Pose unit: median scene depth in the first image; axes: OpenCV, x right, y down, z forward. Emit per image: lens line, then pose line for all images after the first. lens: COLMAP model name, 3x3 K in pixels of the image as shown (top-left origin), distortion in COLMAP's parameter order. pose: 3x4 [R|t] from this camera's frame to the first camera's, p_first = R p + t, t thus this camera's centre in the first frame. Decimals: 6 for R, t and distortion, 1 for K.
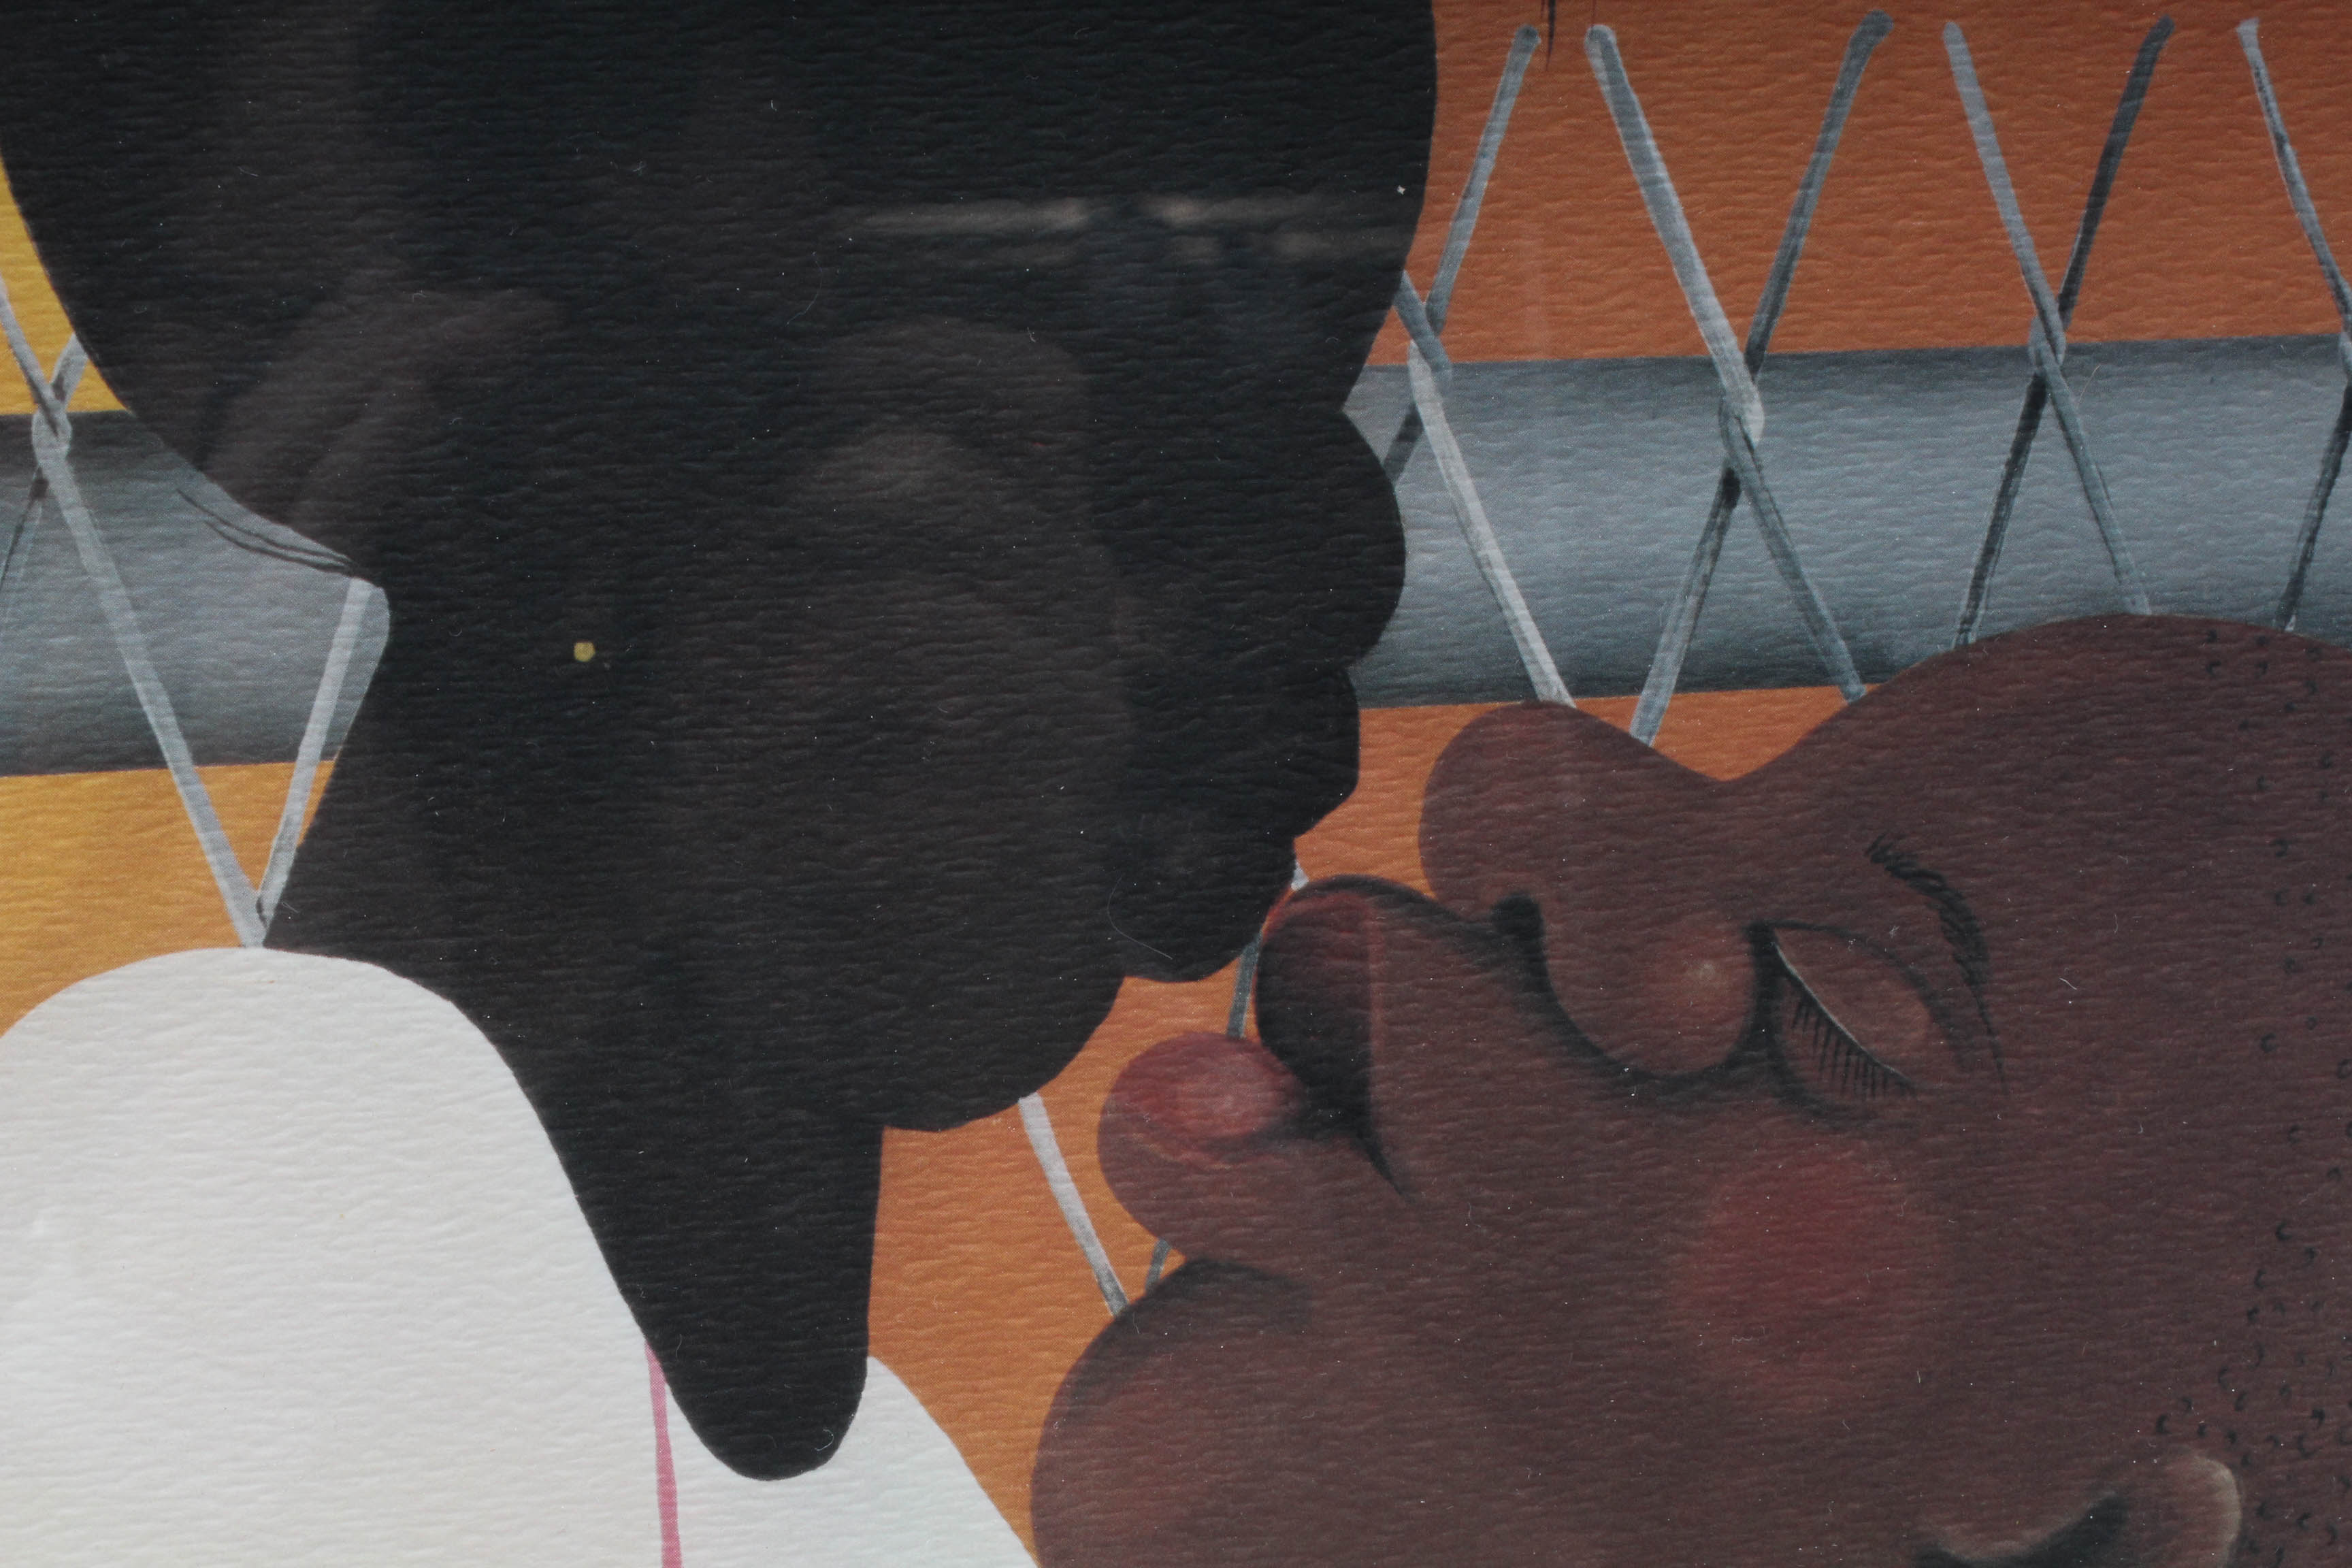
lens RADIAL K [[3867.5, 0, 1176.1], [0, 3867.5, 798.5], [0, 0, 1]] dist [-0.018948, 0.000000]
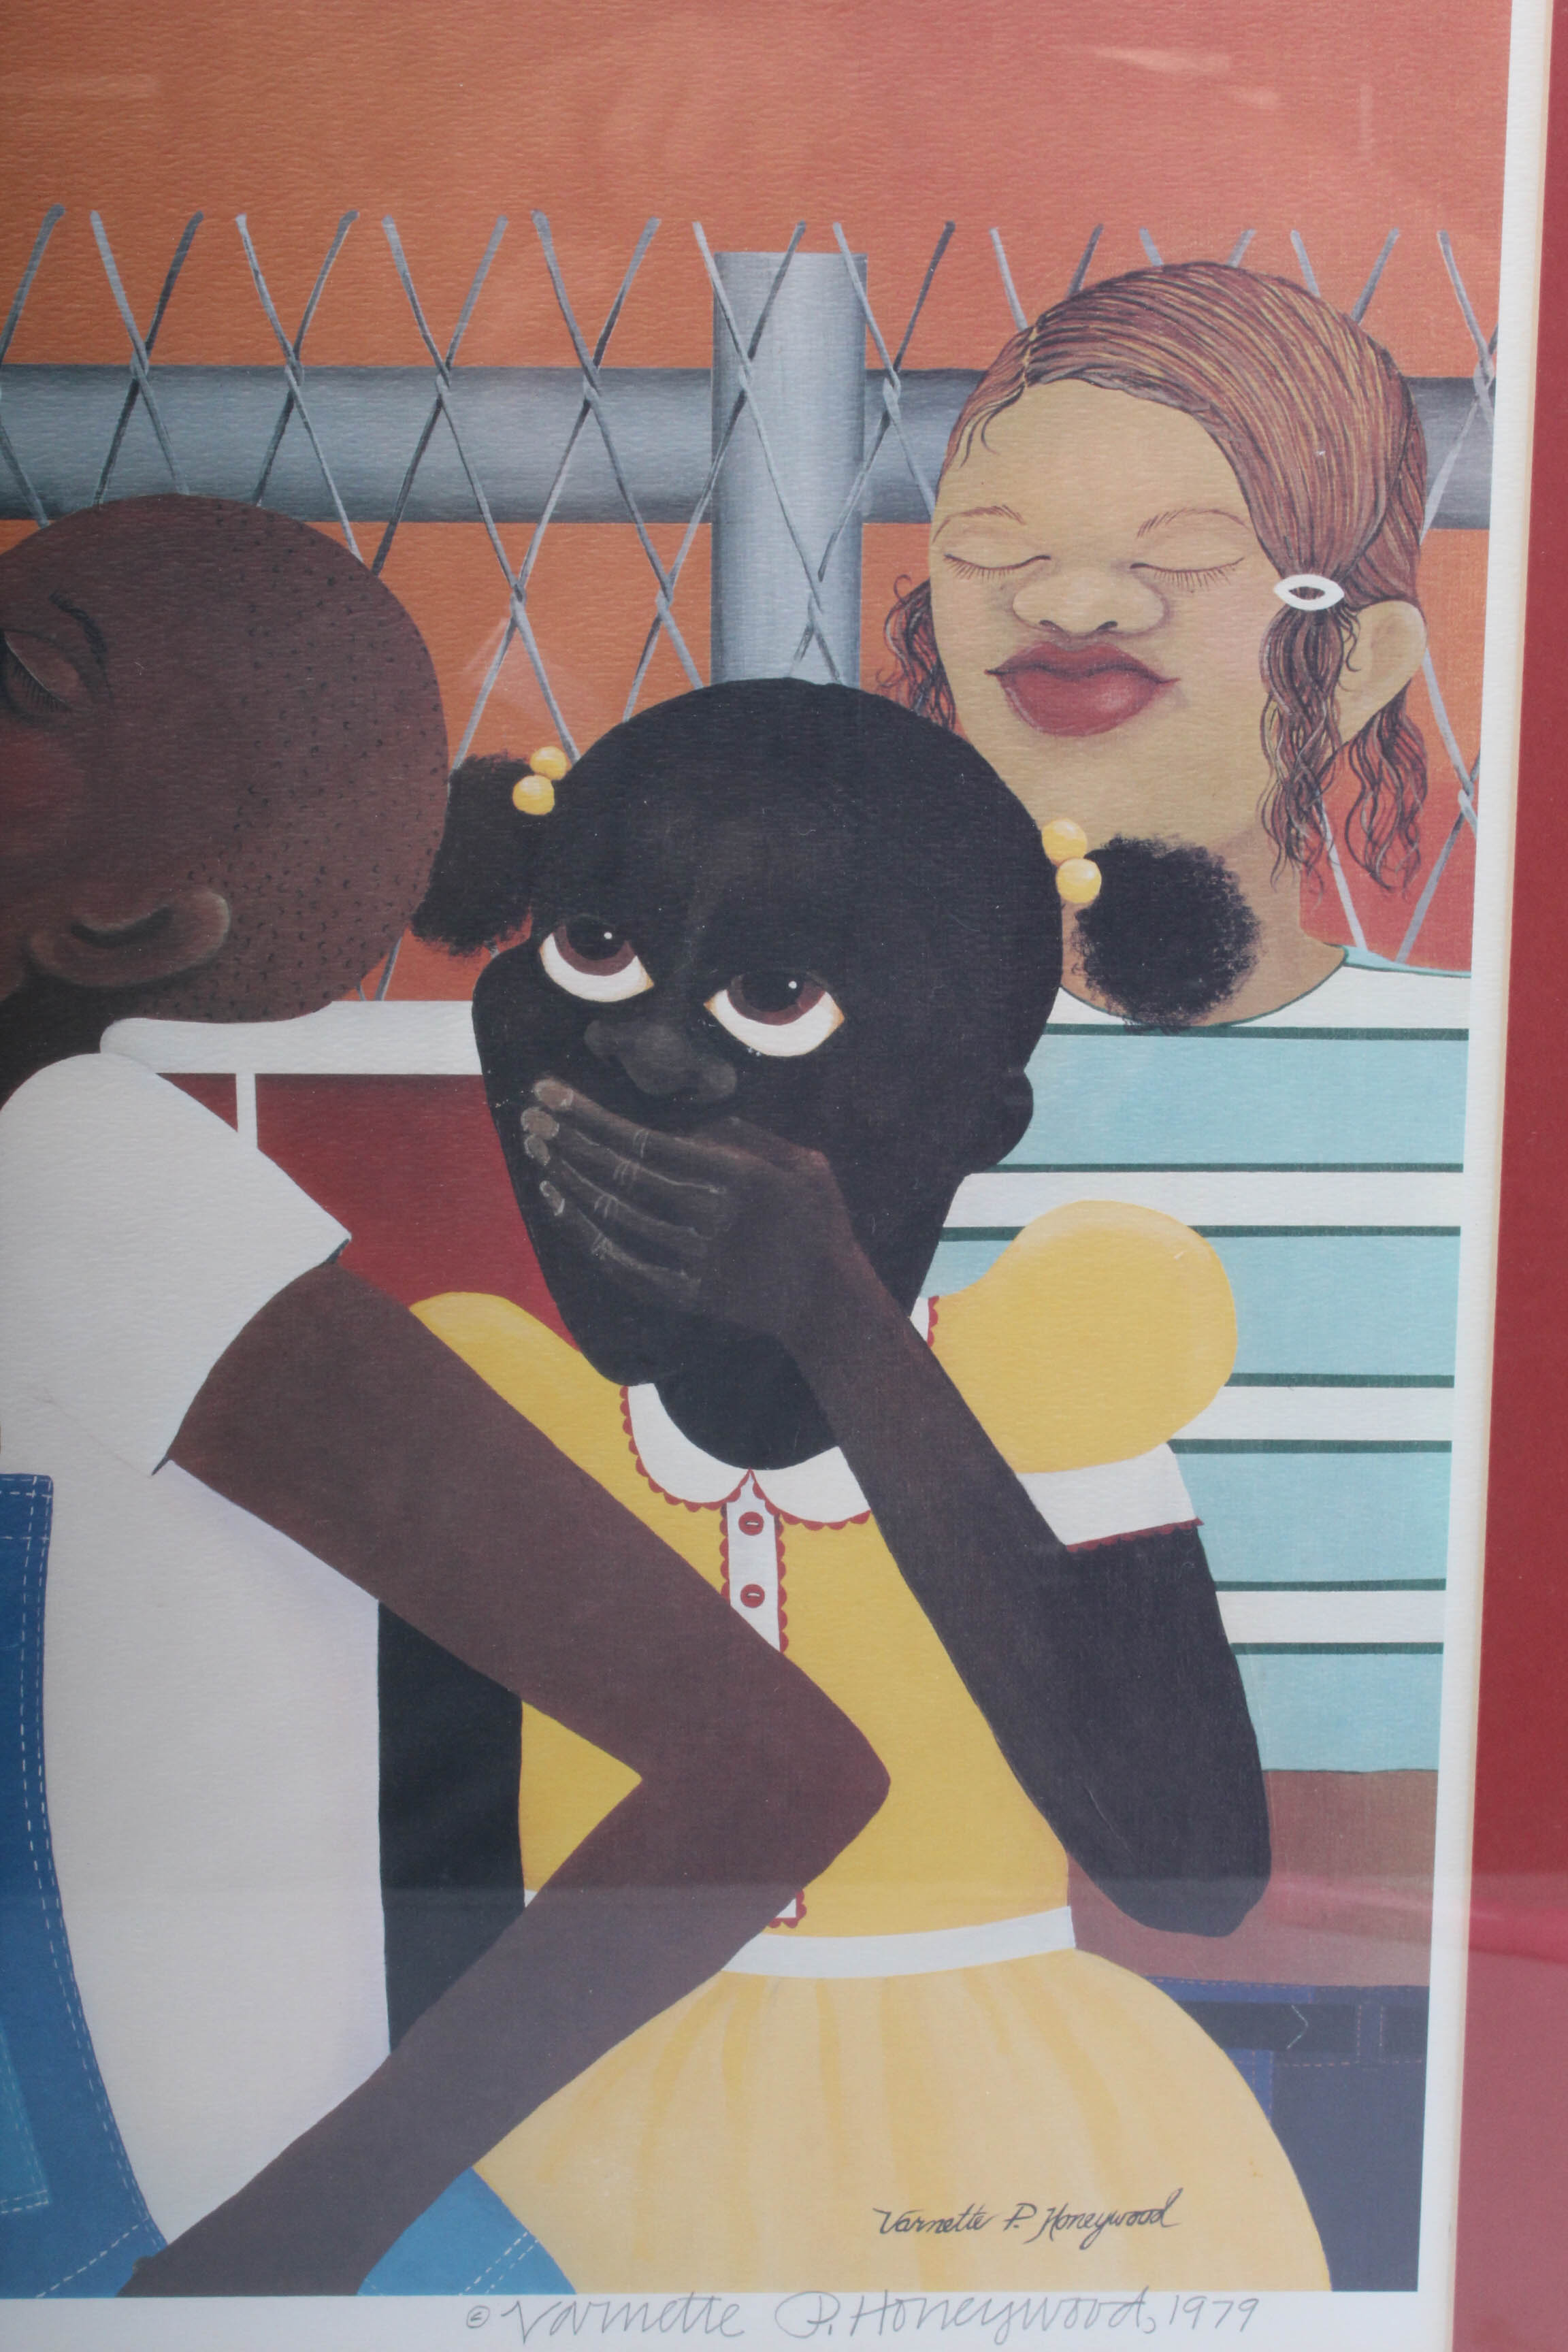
lens RADIAL K [[4284.2, 0, 804.6], [0, 4284.2, 1174.1], [0, 0, 1]] dist [0.007651, 0.000000]
pose [[0.991548, 0.073668, -0.106801, 0.893676], [-0.058690, 0.988807, 0.137171, -0.021781], [0.115711, -0.129744, 0.984773, -1.383794]]
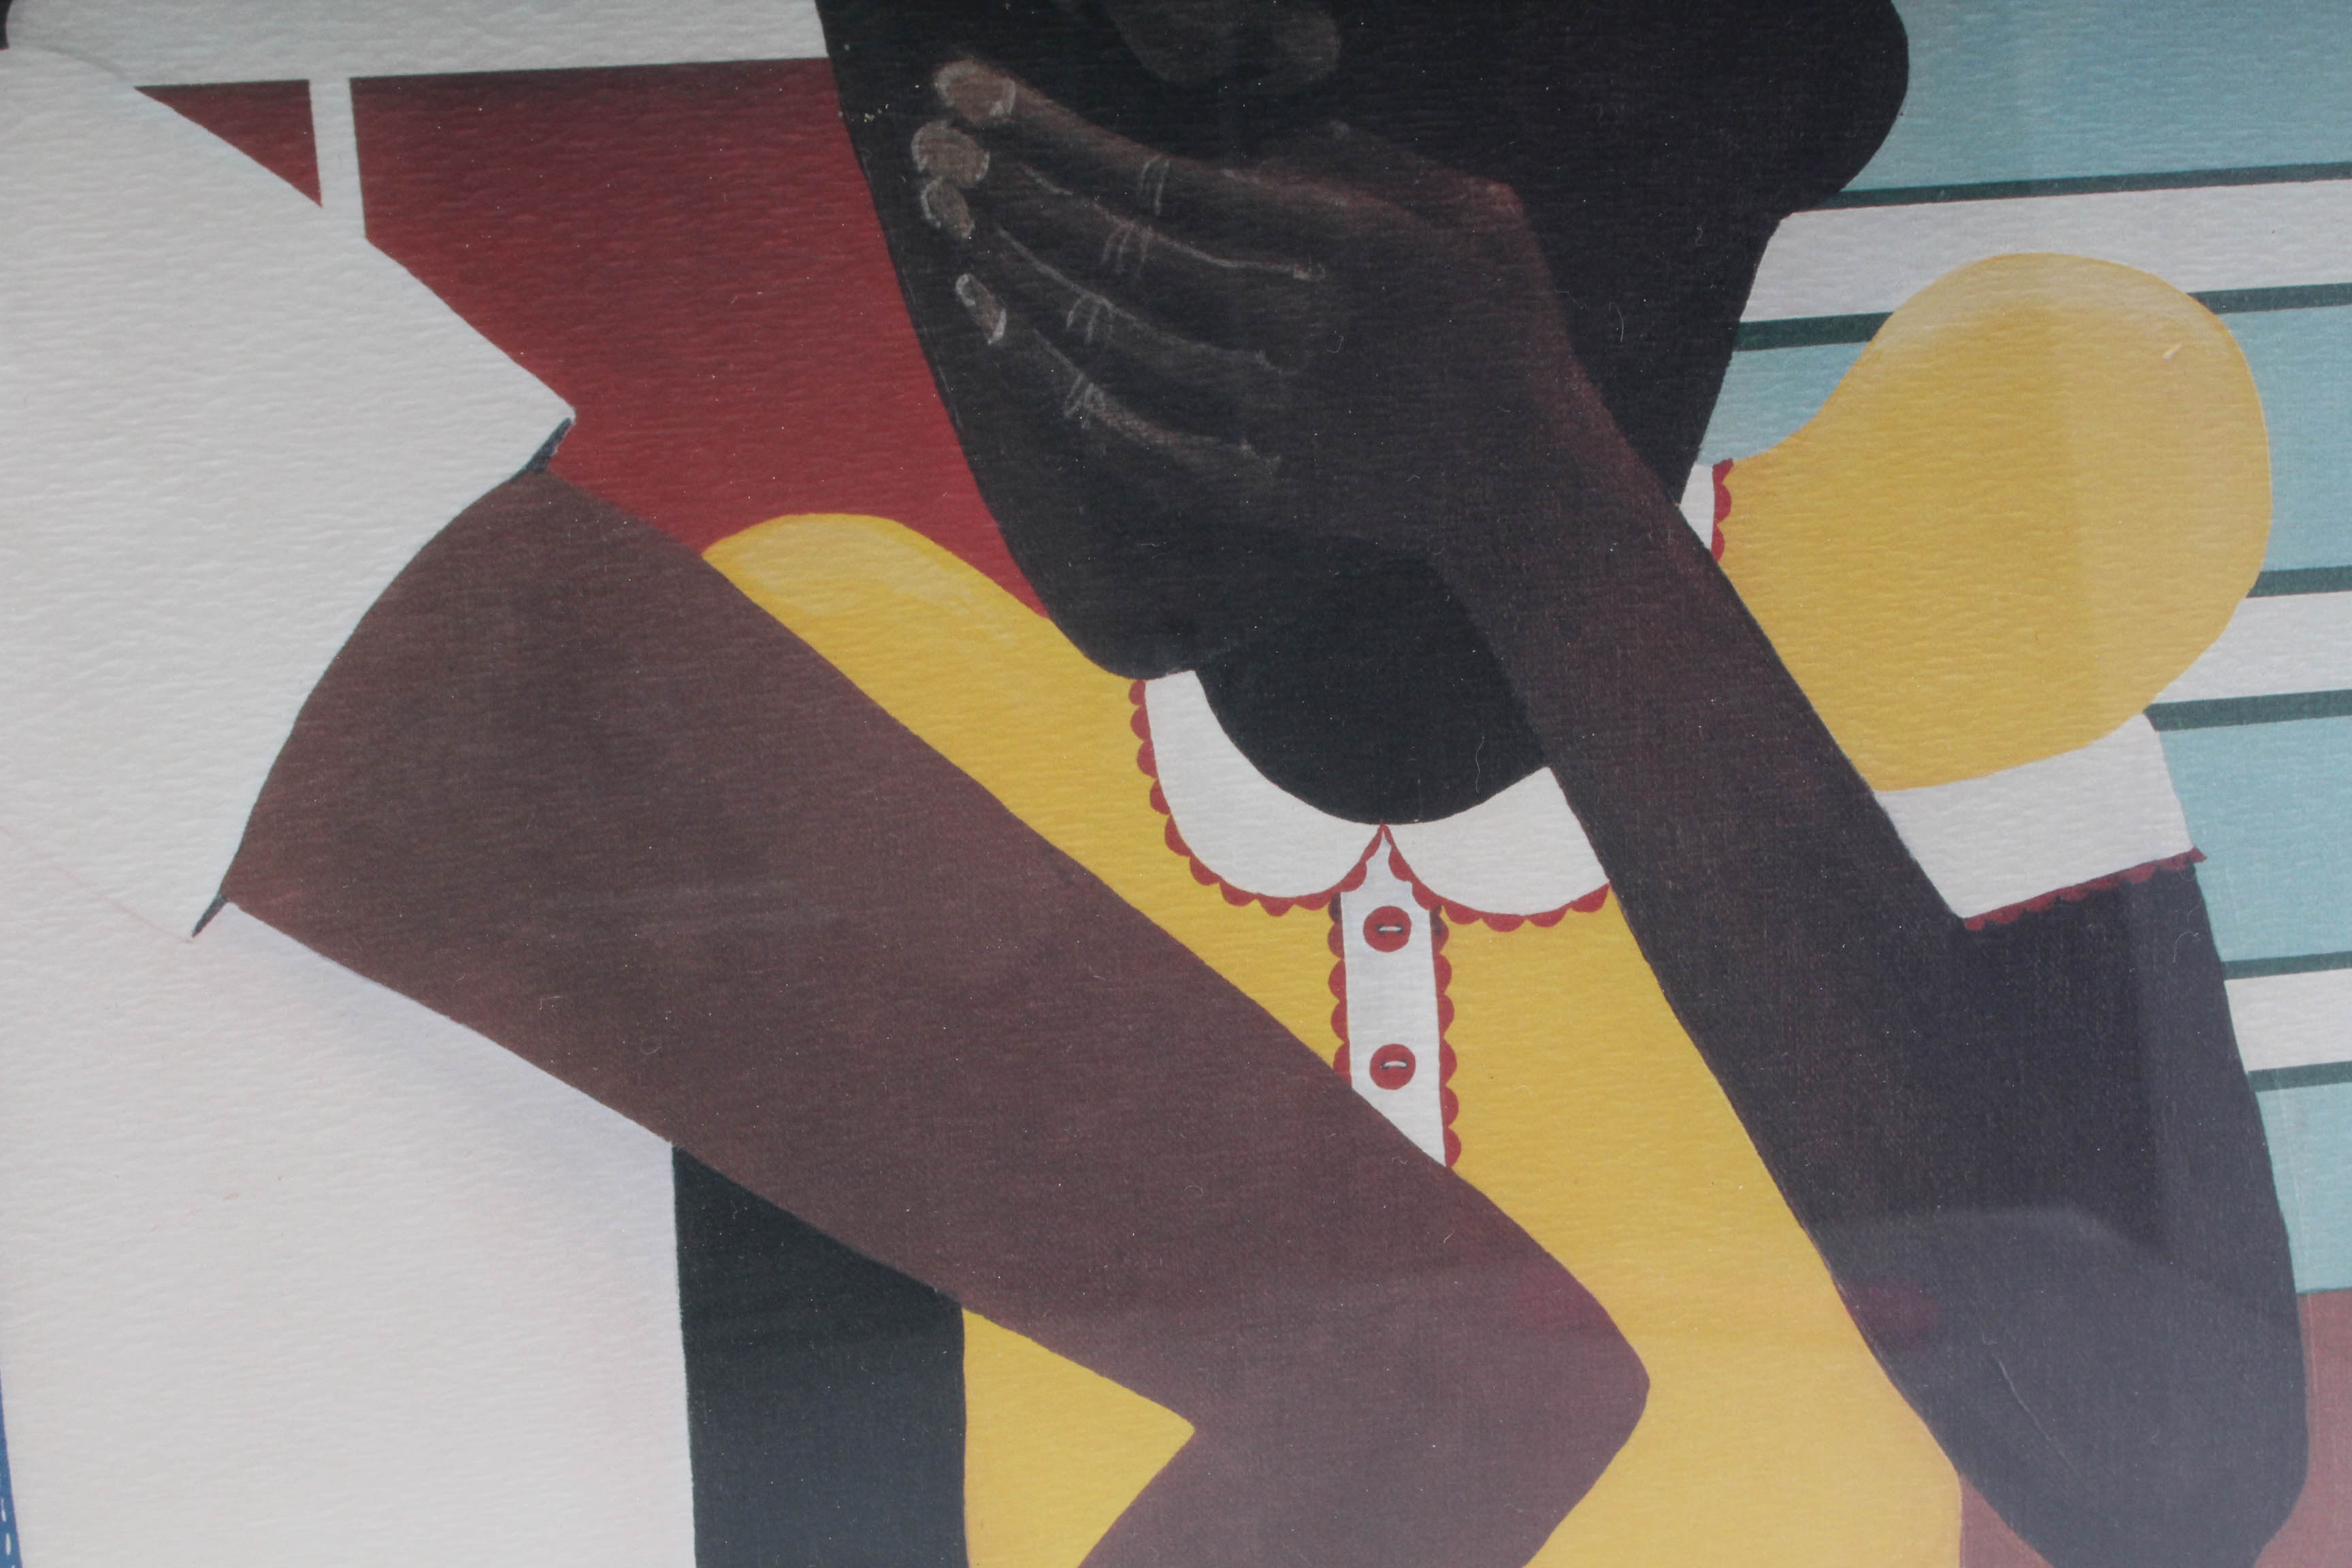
lens RADIAL K [[3867.5, 0, 1184.9], [0, 3867.5, 793.5], [0, 0, 1]] dist [-0.018948, 0.000000]
pose [[0.998646, 0.001811, 0.051993, 0.478866], [-0.012452, 0.978664, 0.205091, 0.254107], [-0.050513, -0.205461, 0.977361, -0.042314]]
